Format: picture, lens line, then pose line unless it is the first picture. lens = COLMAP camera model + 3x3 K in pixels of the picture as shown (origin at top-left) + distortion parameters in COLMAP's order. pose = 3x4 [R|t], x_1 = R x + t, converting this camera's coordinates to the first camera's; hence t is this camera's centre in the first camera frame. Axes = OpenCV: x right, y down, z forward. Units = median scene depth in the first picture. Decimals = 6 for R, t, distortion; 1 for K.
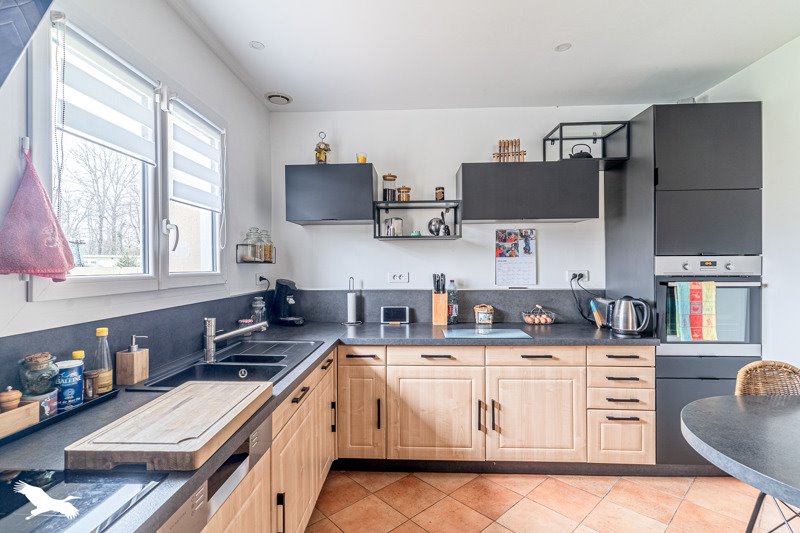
lens RADIAL K [[386.1, 0, 397.9], [0, 386.1, 266.9], [0, 0, 1]] dist [-0.003491, -0.000238]
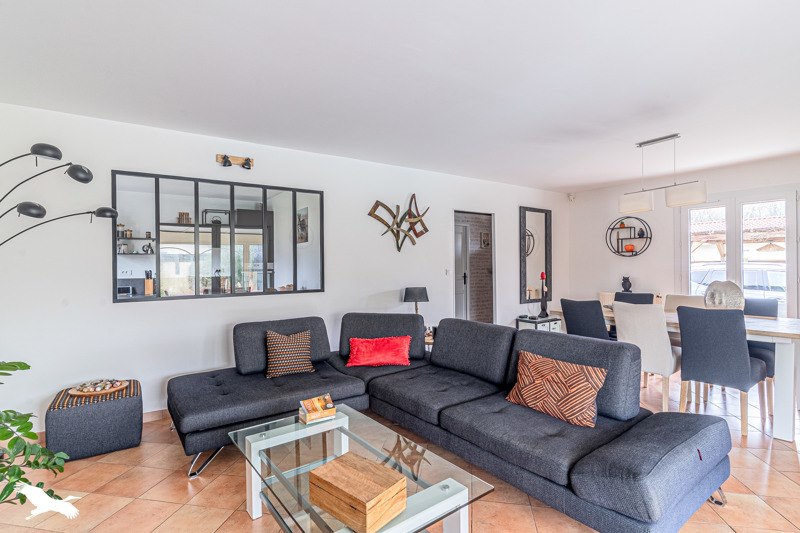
lens RADIAL K [[386.1, 0, 397.2], [0, 386.1, 265.9], [0, 0, 1]] dist [-0.003491, -0.000238]
pose [[0.781376, -0.005578, 0.624036, -0.154781], [0.007577, 0.999971, -0.000549, 0.003596], [-0.624015, 0.005158, 0.781396, -1.576731]]
